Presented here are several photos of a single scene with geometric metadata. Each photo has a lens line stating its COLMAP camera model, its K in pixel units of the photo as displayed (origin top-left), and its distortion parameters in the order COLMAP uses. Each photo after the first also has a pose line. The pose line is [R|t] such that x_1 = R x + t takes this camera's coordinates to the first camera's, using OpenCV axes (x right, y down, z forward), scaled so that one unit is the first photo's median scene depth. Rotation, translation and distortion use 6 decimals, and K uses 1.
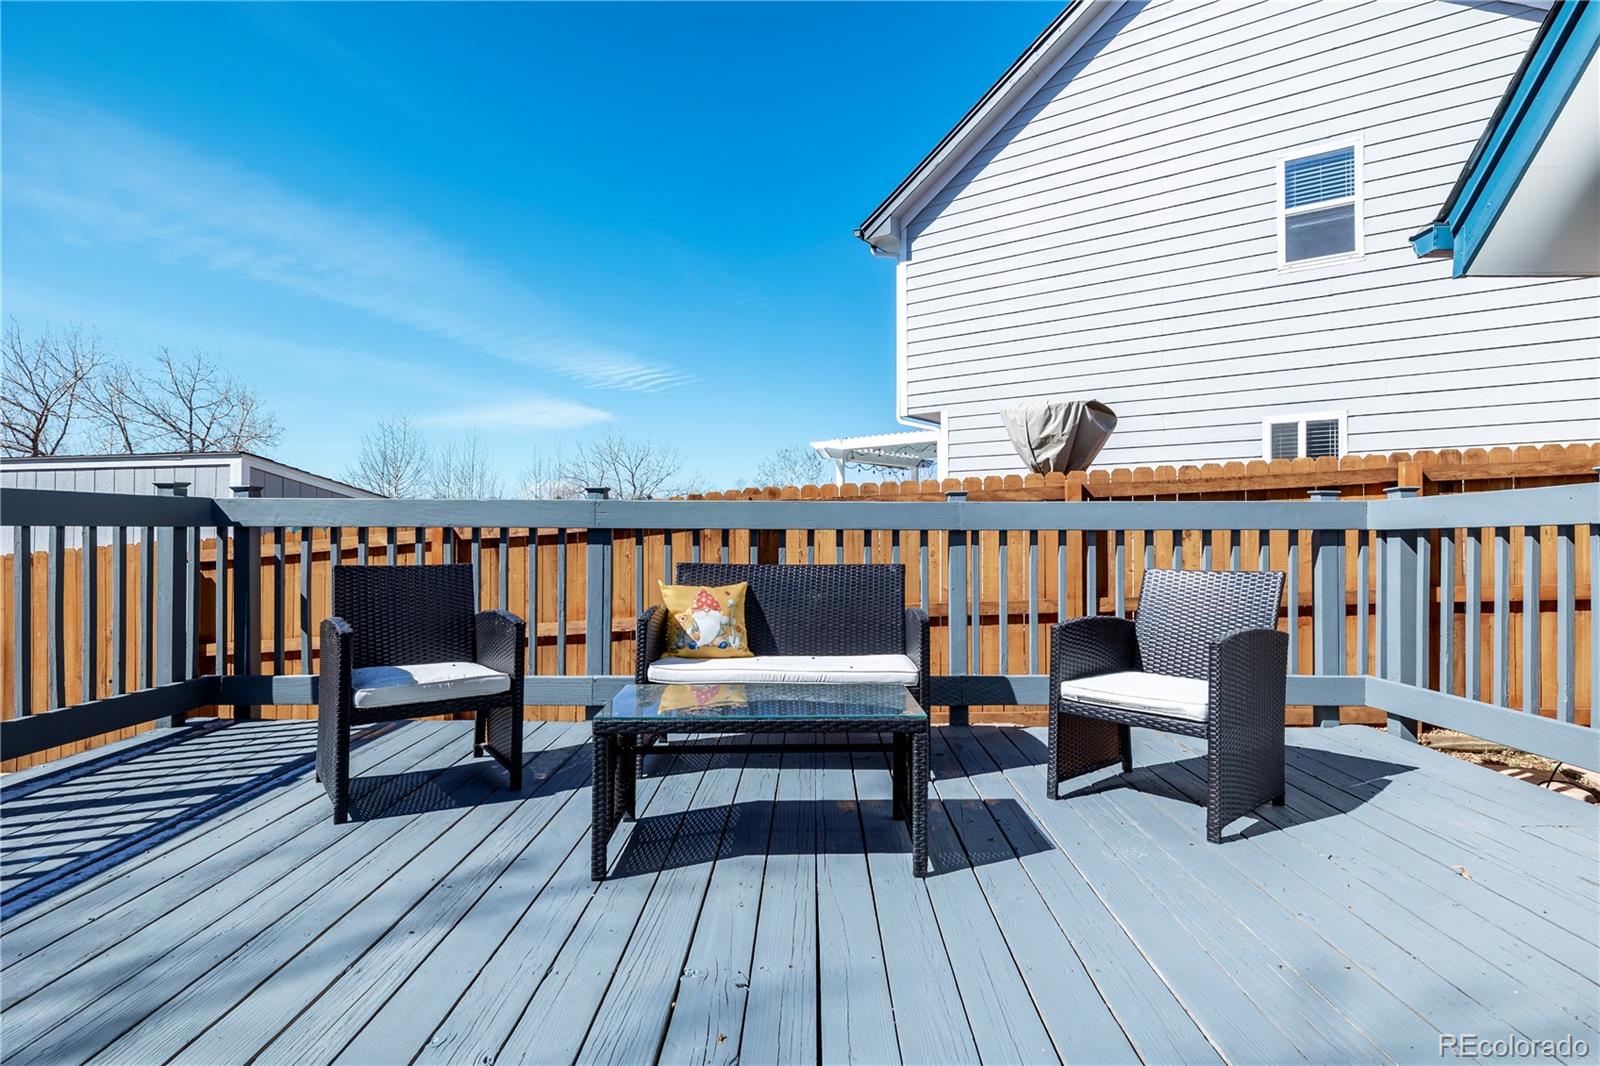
lens RADIAL K [[826.6, 0, 803.5], [0, 826.6, 530.0], [0, 0, 1]] dist [-0.000811, -0.000154]
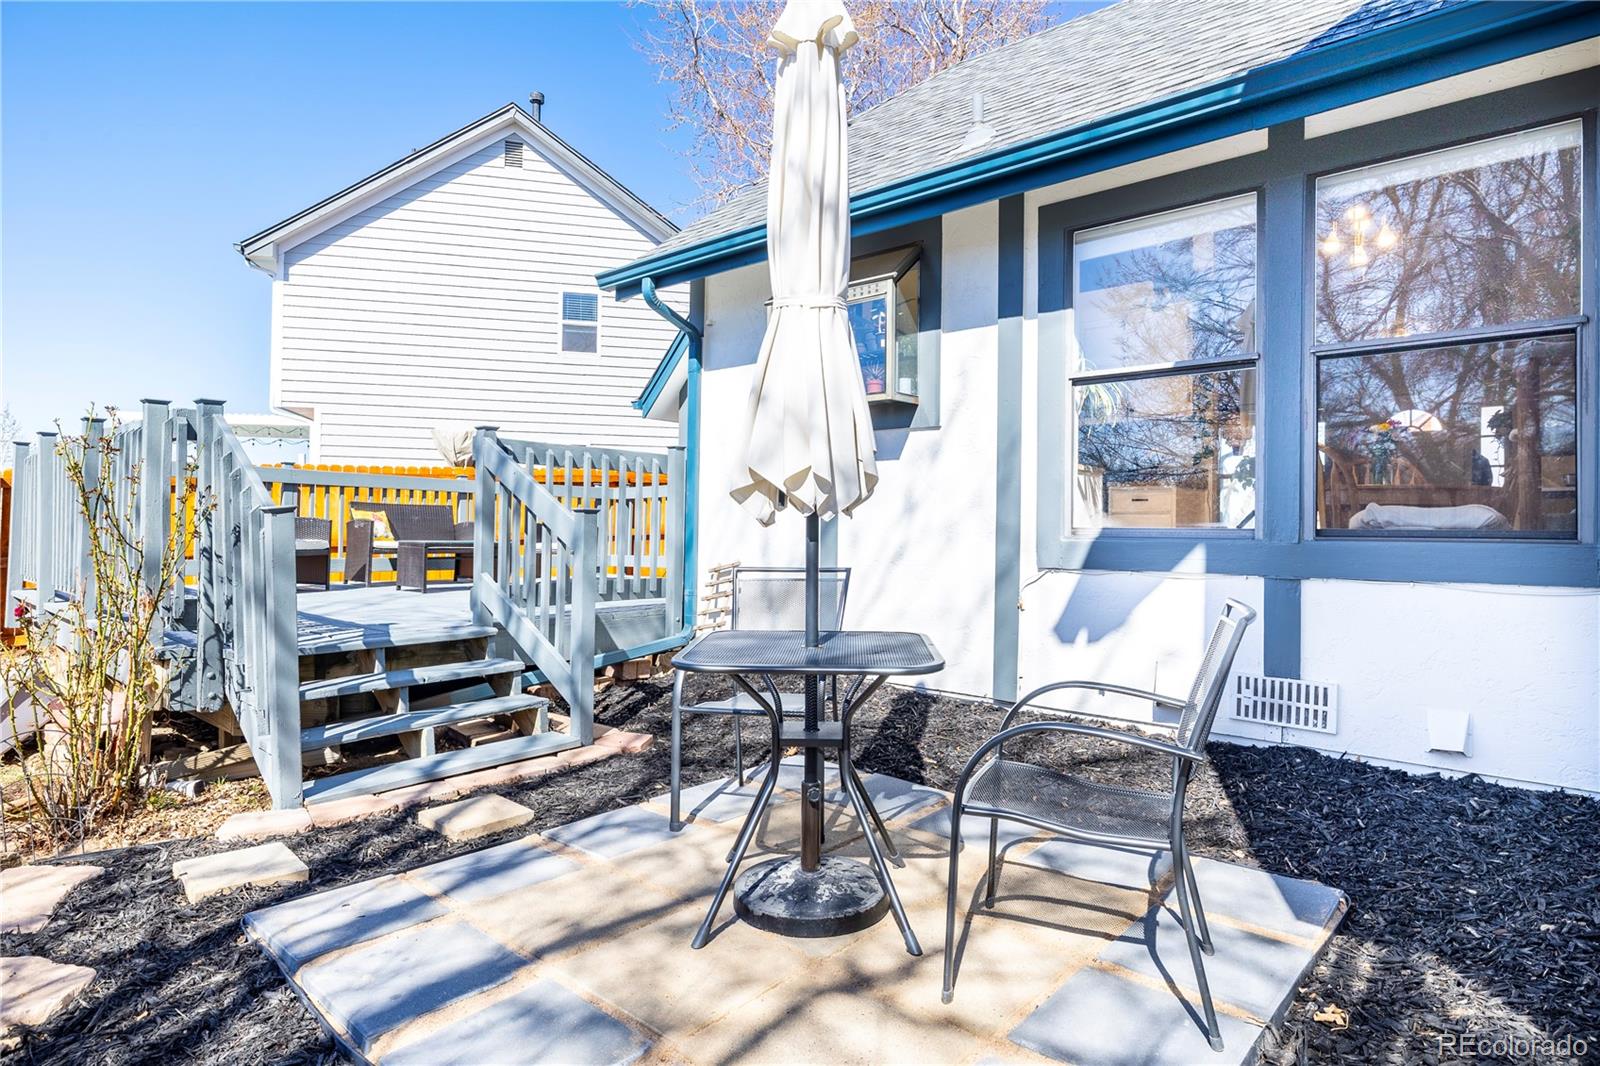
lens RADIAL K [[883.4, 0, 800.0], [0, 883.4, 533.0], [0, 0, 1]] dist [-0.000894, -0.000052]
pose [[0.657228, 0.010350, 0.753621, -0.484579], [-0.017418, 0.999847, 0.001459, 0.043100], [-0.753490, -0.014085, 0.657308, -0.599809]]
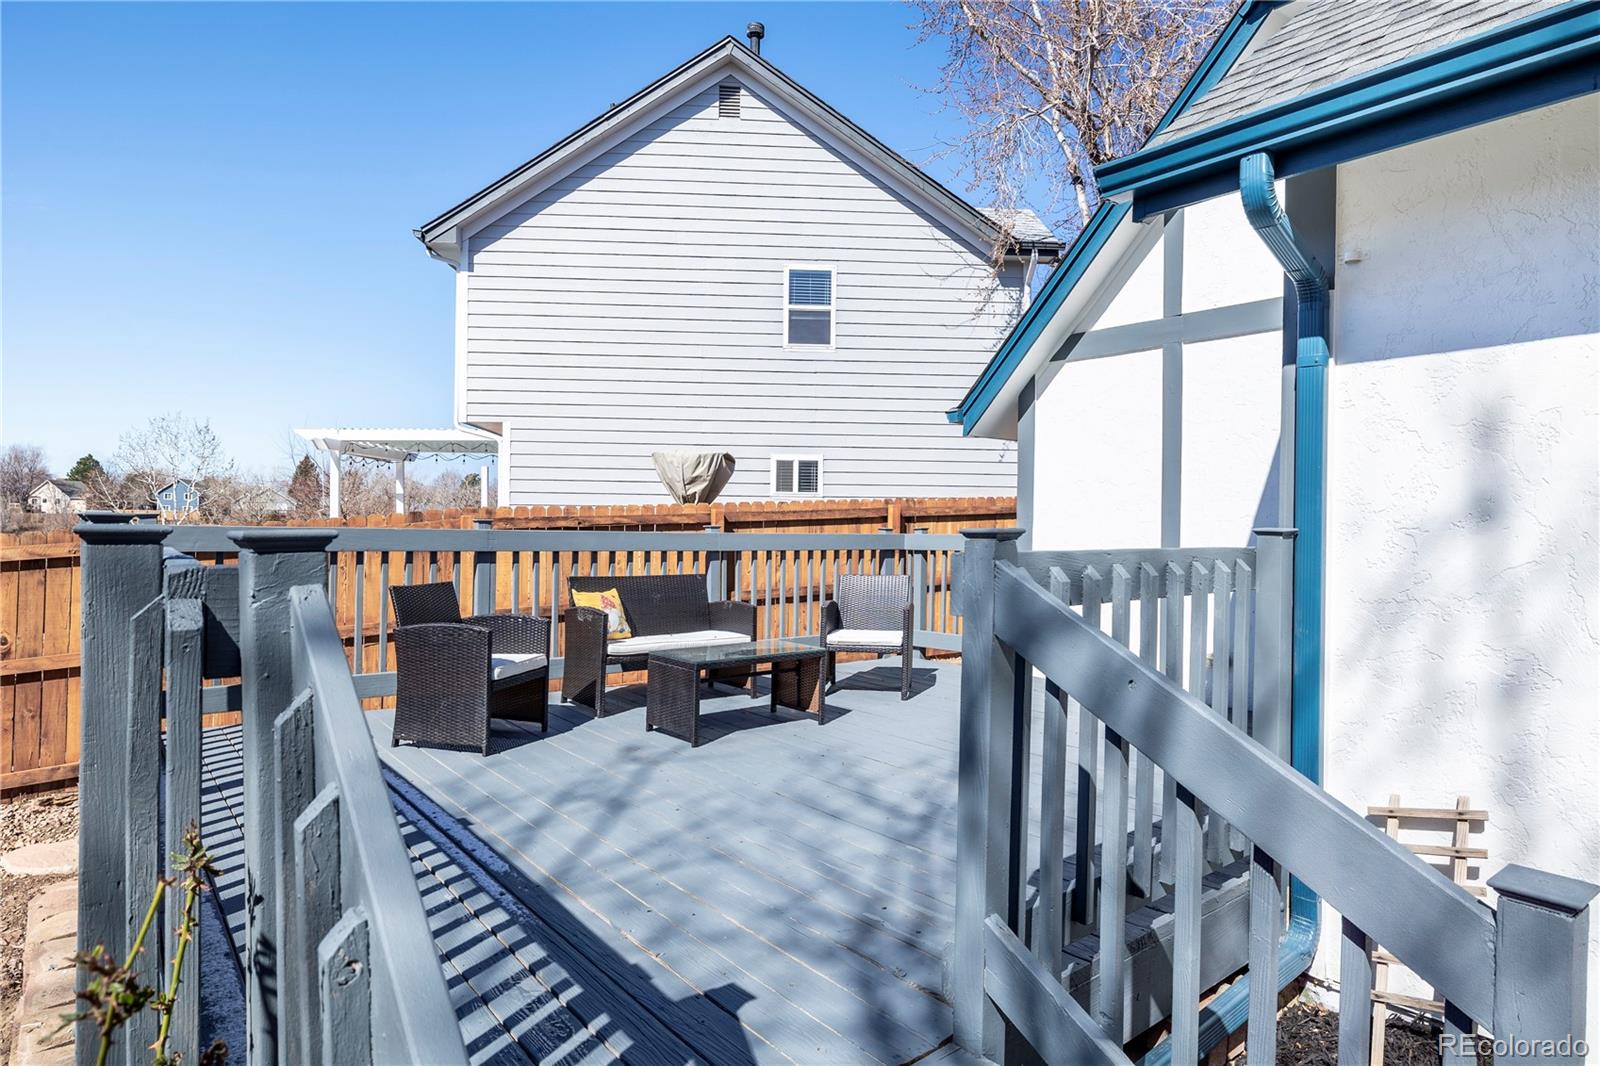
lens RADIAL K [[908.6, 0, 801.1], [0, 908.6, 540.3], [0, 0, 1]] dist [0.000299, -0.000515]
pose [[0.778034, 0.001676, 0.628220, -0.360223], [-0.016013, 0.999724, 0.017164, -0.024445], [-0.628018, -0.023414, 0.777846, -0.200964]]
